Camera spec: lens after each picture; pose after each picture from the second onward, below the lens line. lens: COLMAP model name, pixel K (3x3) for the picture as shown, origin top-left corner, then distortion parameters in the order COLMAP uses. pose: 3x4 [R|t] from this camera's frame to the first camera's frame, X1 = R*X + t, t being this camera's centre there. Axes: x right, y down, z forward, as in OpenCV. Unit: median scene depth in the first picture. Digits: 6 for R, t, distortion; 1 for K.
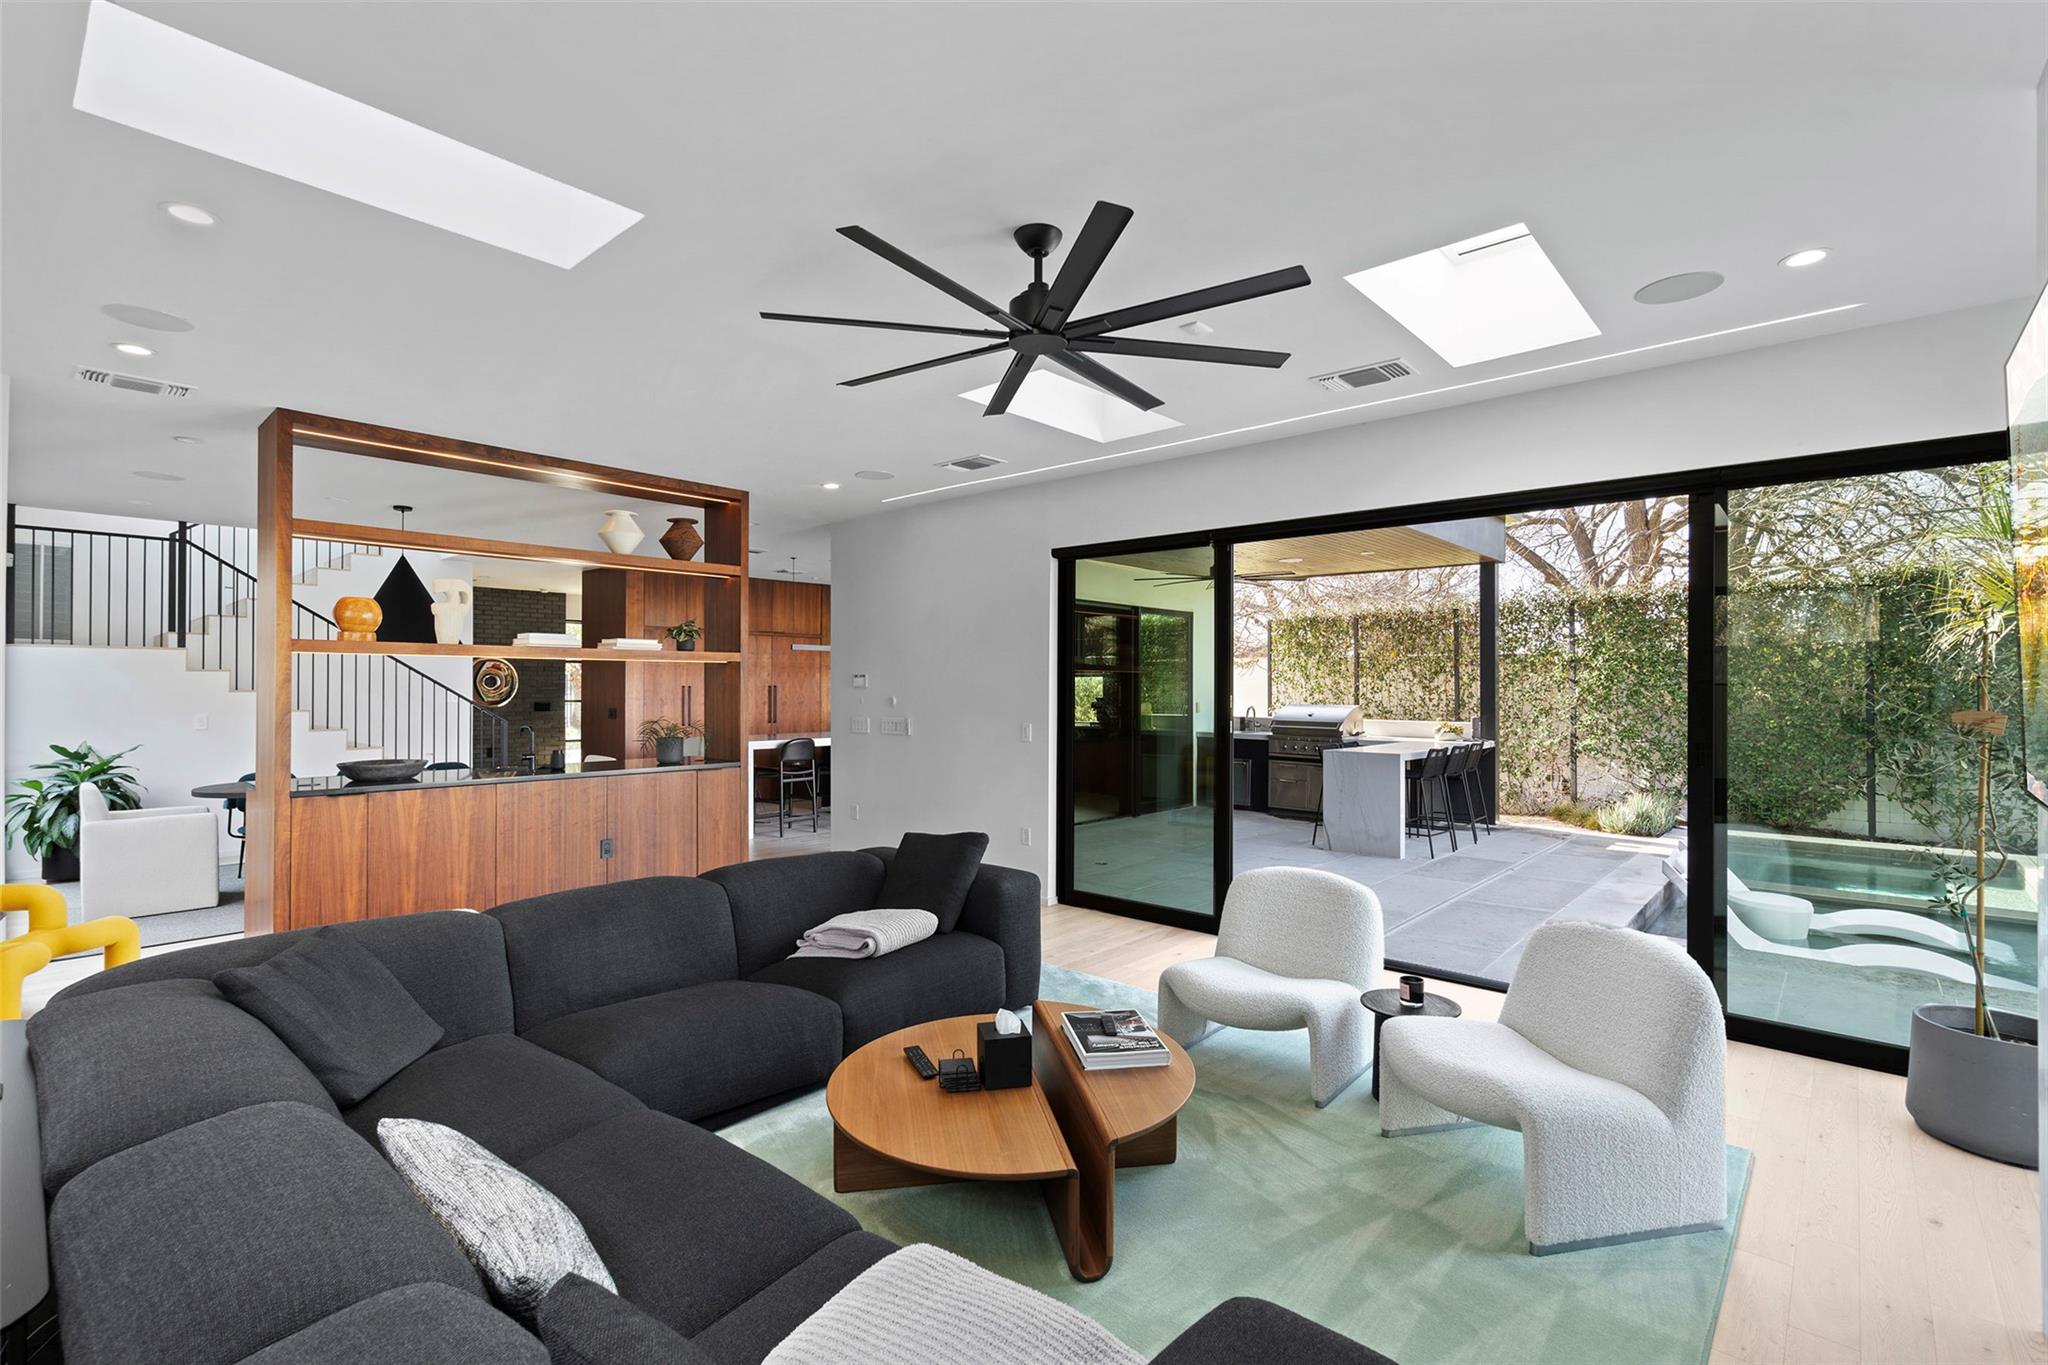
lens RADIAL K [[929.1, 0, 1034.1], [0, 929.1, 686.7], [0, 0, 1]] dist [-0.000455, 0.000692]
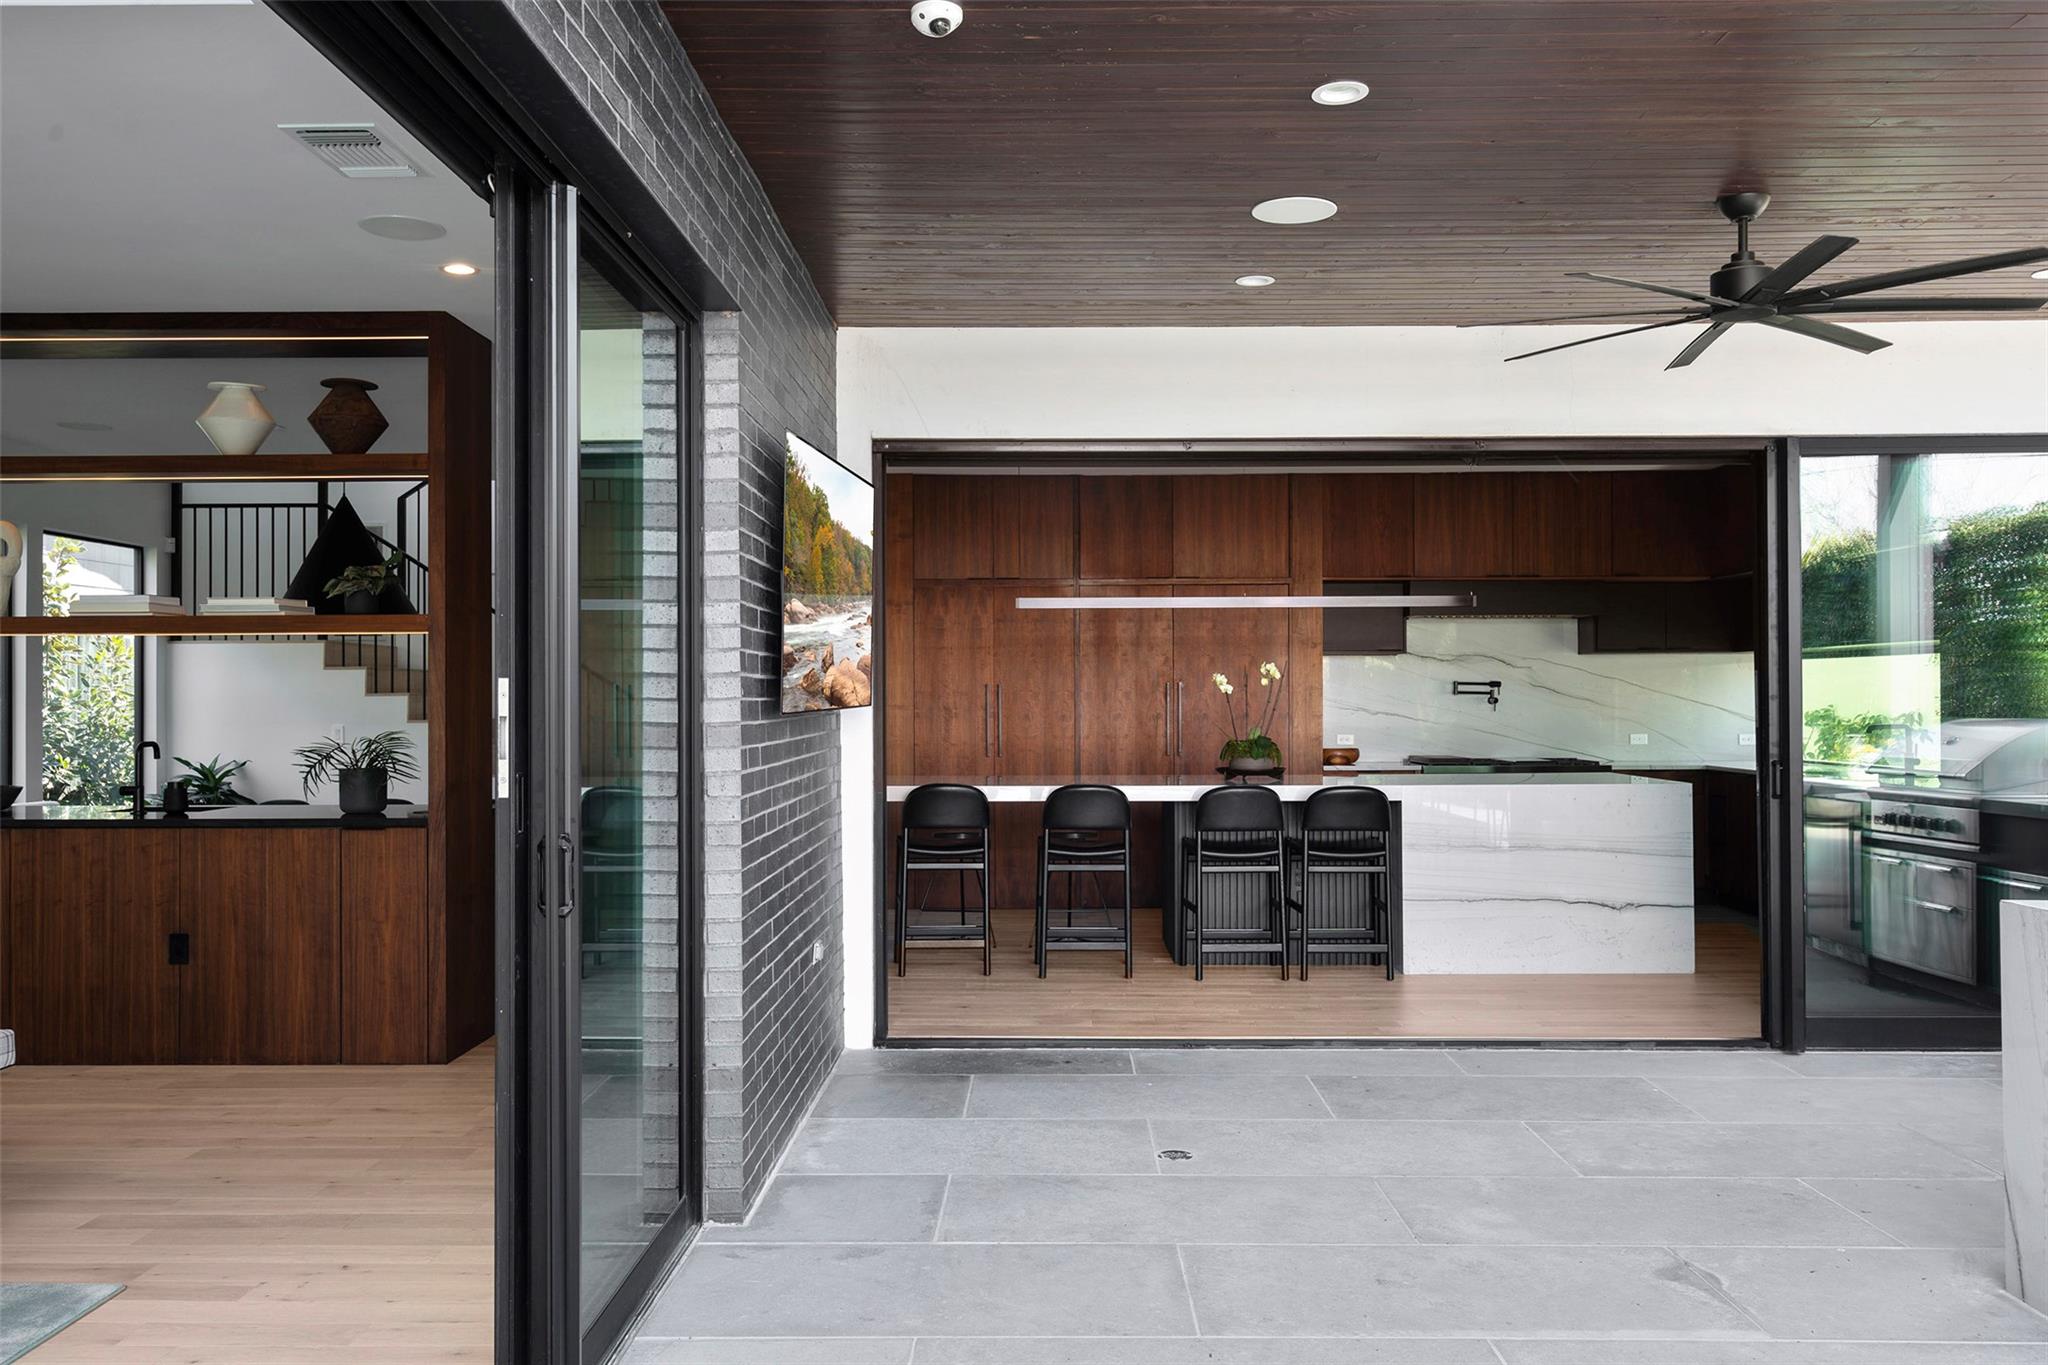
lens RADIAL K [[1628.5, 0, 1022.1], [0, 1628.5, 680.5], [0, 0, 1]] dist [0.015624, 0.006606]
pose [[0.648469, -0.012434, -0.761140, 0.353332], [0.006089, 0.999919, -0.011147, 0.007926], [0.761217, 0.002594, 0.648492, 0.366801]]
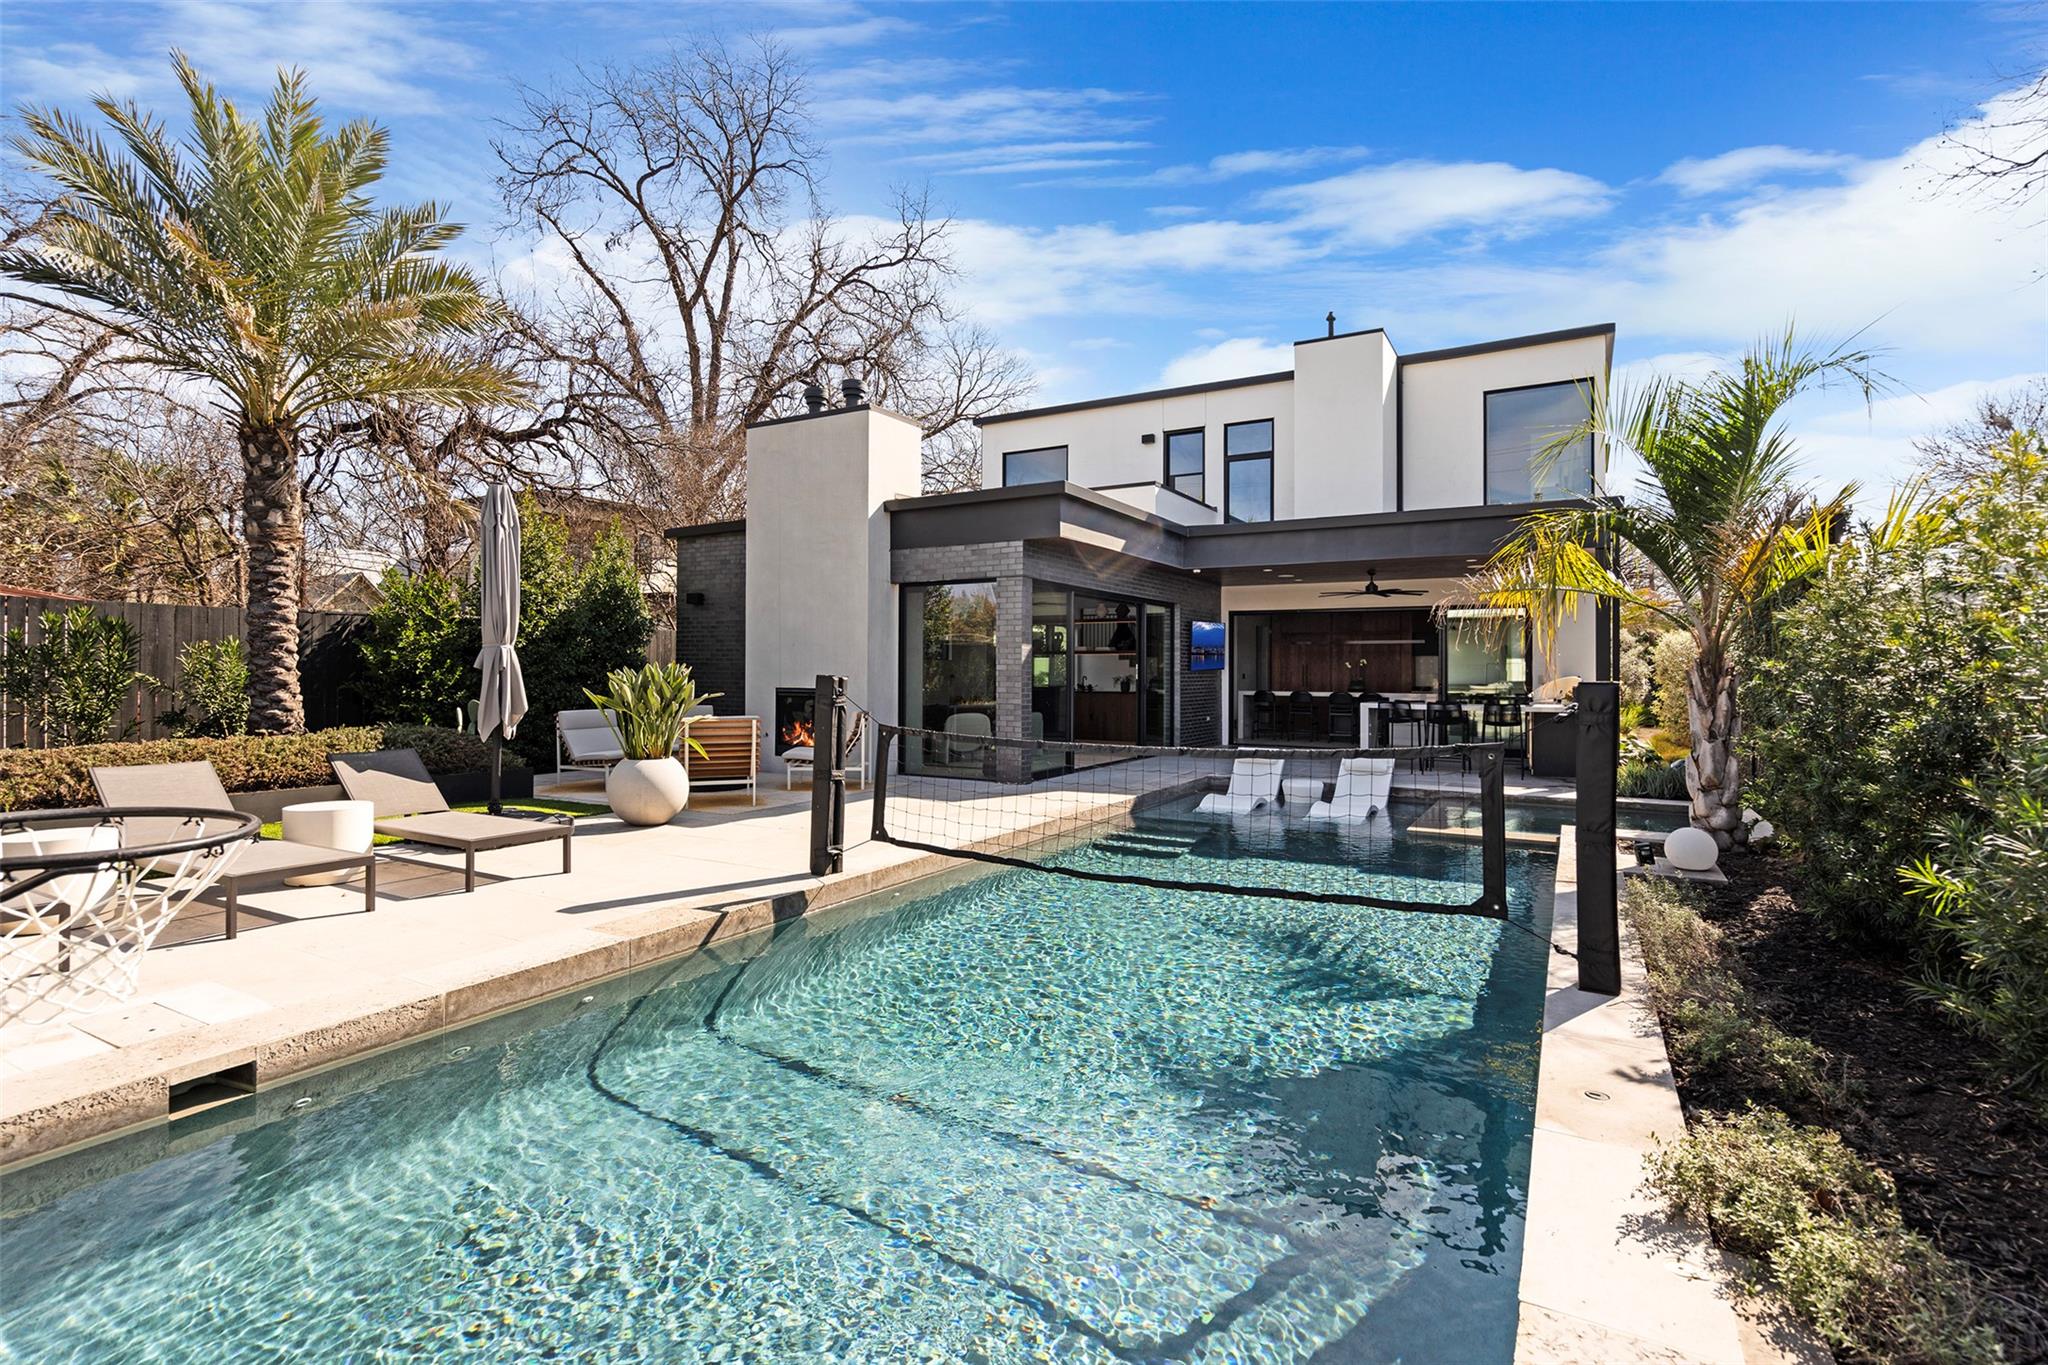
lens RADIAL K [[929.1, 0, 1027.9], [0, 929.1, 674.2], [0, 0, 1]] dist [-0.000455, 0.000692]
pose [[0.185918, -0.001102, -0.982565, 1.243113], [0.002285, 0.999997, -0.000689, 0.017338], [0.982563, -0.002117, 0.185920, 0.118415]]
